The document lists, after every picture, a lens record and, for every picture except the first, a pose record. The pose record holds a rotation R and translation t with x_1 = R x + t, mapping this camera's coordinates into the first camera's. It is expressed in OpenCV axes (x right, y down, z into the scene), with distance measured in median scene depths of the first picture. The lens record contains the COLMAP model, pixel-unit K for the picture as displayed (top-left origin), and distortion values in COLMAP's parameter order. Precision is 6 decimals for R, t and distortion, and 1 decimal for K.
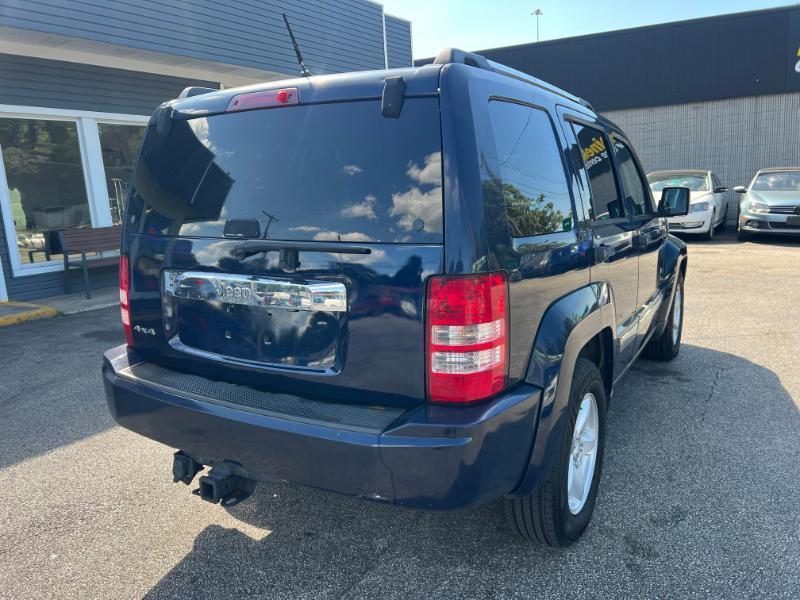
lens RADIAL K [[602.2, 0, 398.1], [0, 602.2, 300.8], [0, 0, 1]] dist [0.048231, -0.054731]
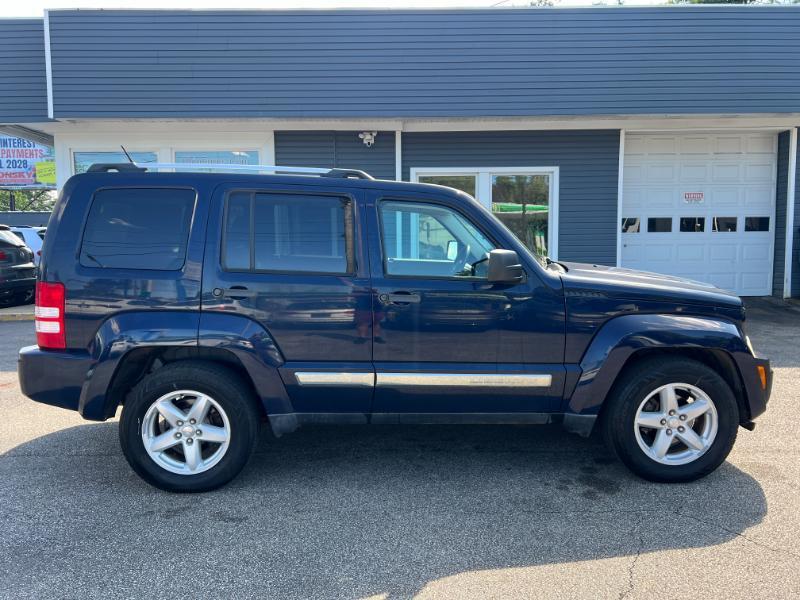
lens RADIAL K [[602.2, 0, 399.4], [0, 602.2, 300.8], [0, 0, 1]] dist [0.048231, -0.054731]
pose [[0.551585, 0.131716, -0.823654, 1.547518], [-0.175892, 0.983616, 0.039505, -0.170374], [0.815363, 0.123083, 0.565716, 0.536982]]
